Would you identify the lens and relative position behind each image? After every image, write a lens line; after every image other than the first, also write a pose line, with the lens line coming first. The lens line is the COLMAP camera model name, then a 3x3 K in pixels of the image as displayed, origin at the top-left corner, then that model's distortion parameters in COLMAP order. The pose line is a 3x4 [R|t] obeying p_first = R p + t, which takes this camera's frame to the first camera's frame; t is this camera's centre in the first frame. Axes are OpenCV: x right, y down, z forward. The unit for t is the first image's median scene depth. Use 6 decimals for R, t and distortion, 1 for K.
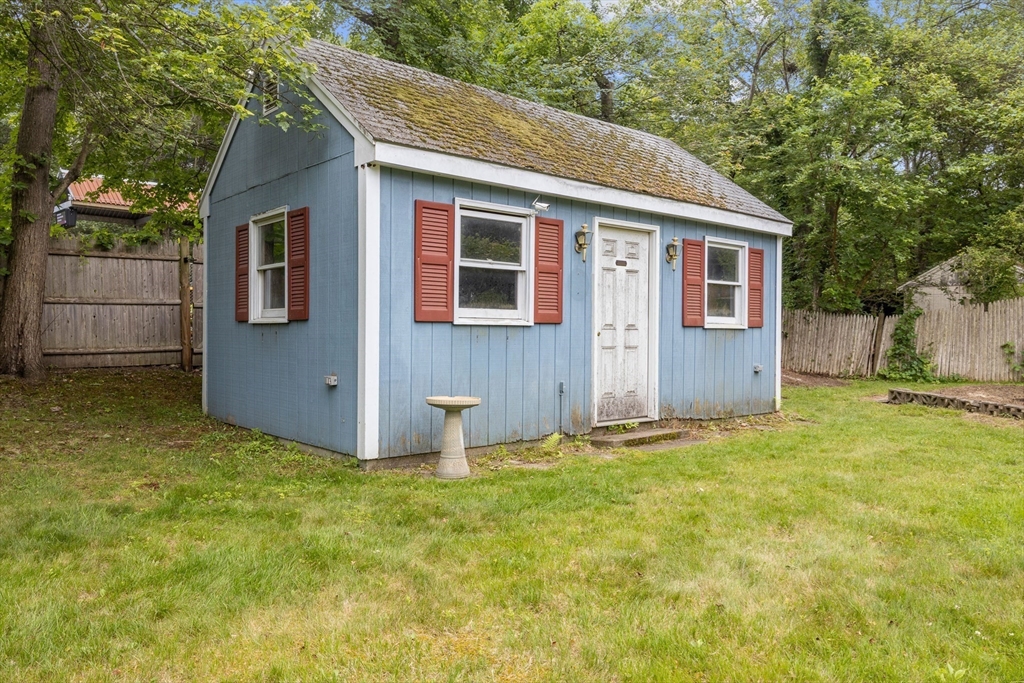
lens RADIAL K [[756.5, 0, 512.8], [0, 756.5, 340.5], [0, 0, 1]] dist [-0.000415, -0.000009]
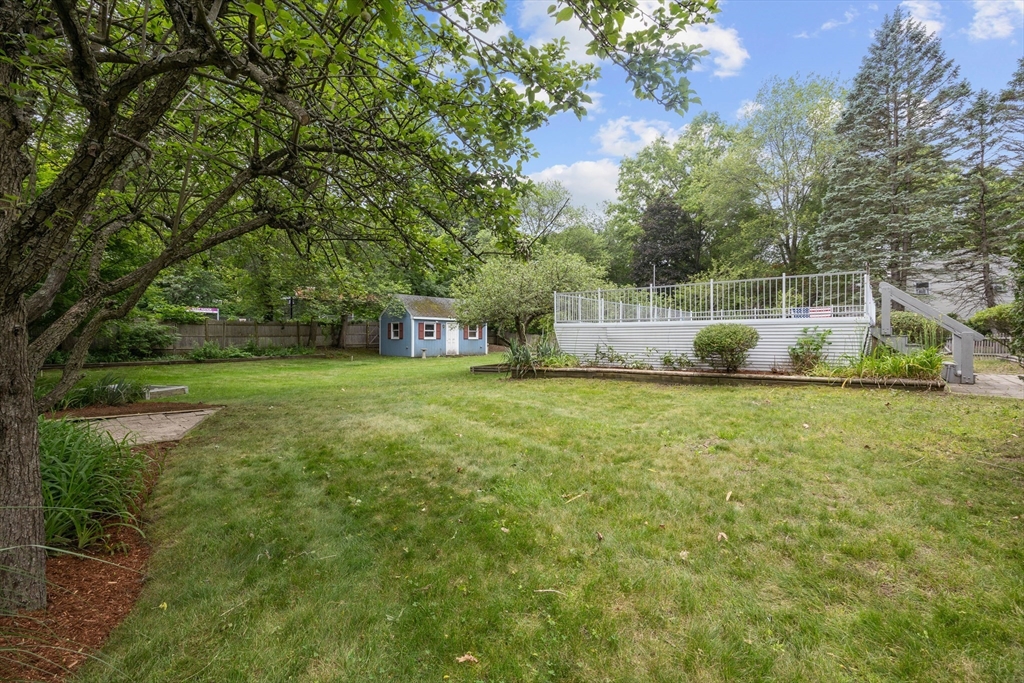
lens RADIAL K [[455.9, 0, 510.3], [0, 455.9, 339.0], [0, 0, 1]] dist [-0.001456, -0.000138]
pose [[0.995671, -0.005745, 0.092771, 0.317423], [0.006410, 0.999956, -0.006878, 0.009436], [-0.092727, 0.007443, 0.995664, -3.195568]]
